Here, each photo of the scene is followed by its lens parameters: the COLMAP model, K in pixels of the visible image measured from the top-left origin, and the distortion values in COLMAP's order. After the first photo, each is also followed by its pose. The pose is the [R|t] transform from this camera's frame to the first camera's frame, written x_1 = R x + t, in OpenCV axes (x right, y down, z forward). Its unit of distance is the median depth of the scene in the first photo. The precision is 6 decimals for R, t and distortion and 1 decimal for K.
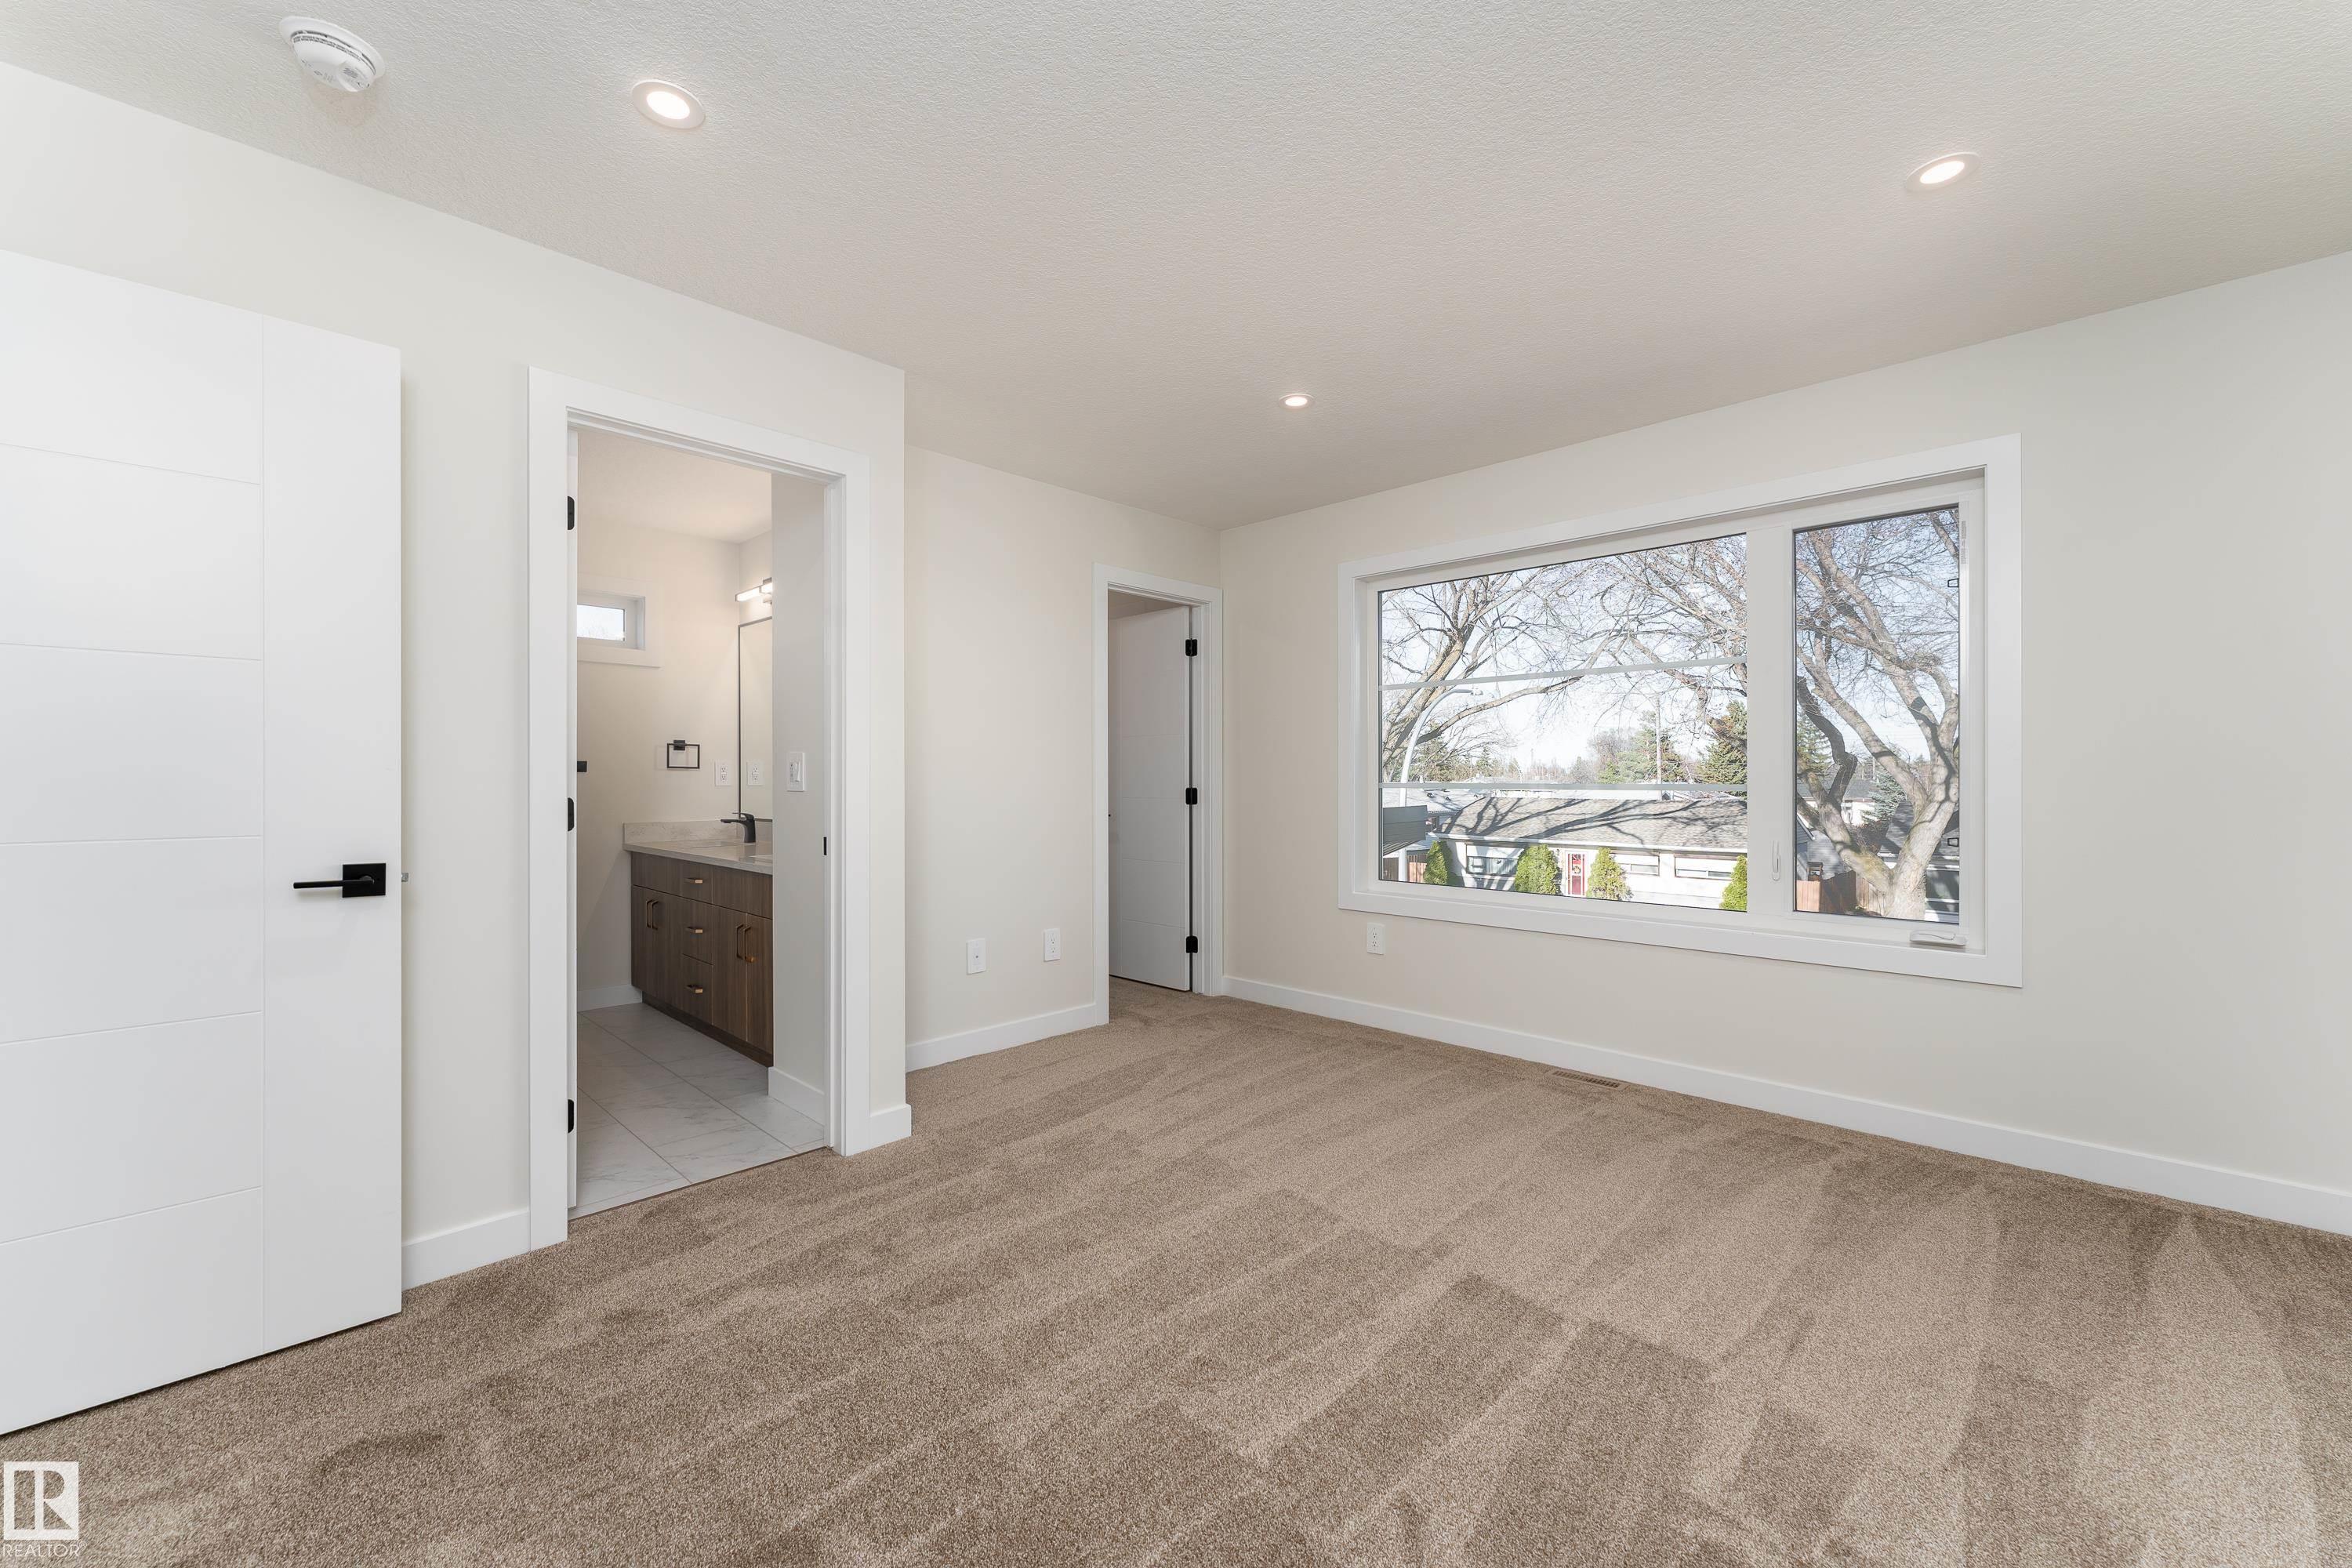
lens RADIAL K [[921.7, 0, 1182.8], [0, 921.7, 788.0], [0, 0, 1]] dist [-0.000498, 0.000389]
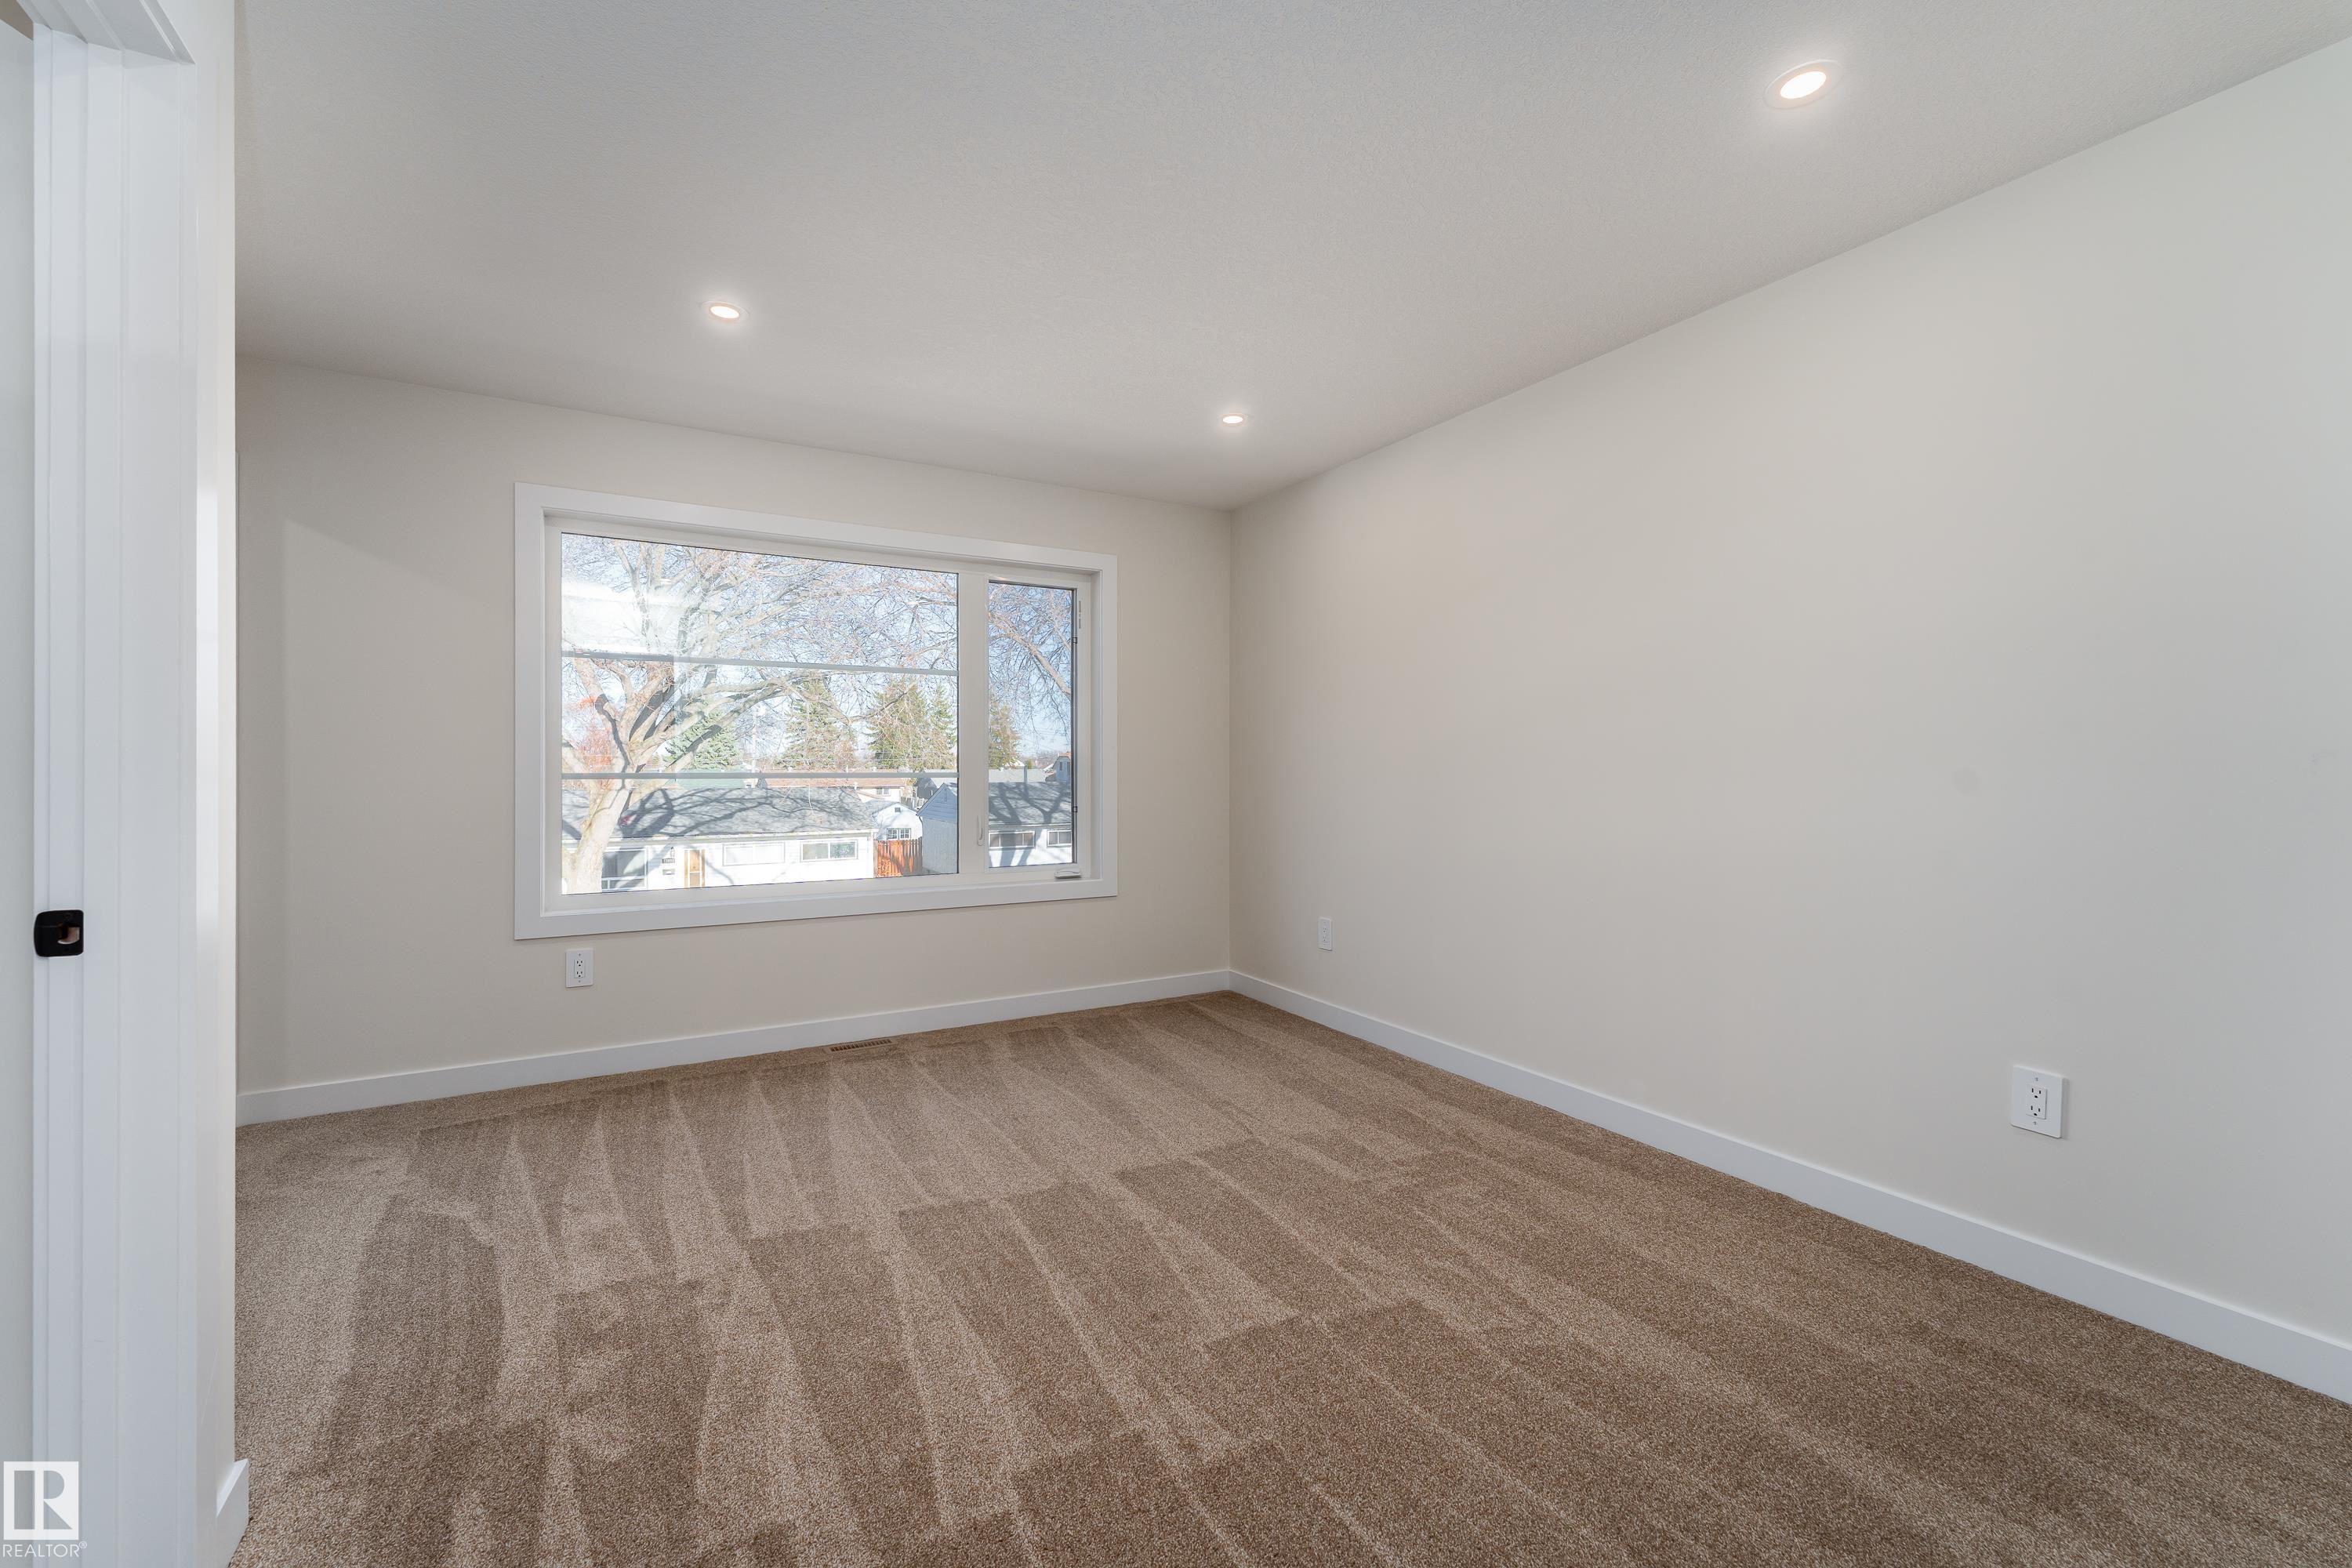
lens RADIAL K [[921.7, 0, 1172.6], [0, 921.7, 773.9], [0, 0, 1]] dist [-0.000498, 0.000389]
pose [[0.302238, -0.005935, 0.953214, -0.650905], [0.010824, 0.999938, 0.002794, -0.002026], [-0.953171, 0.009473, 0.302283, 0.436558]]
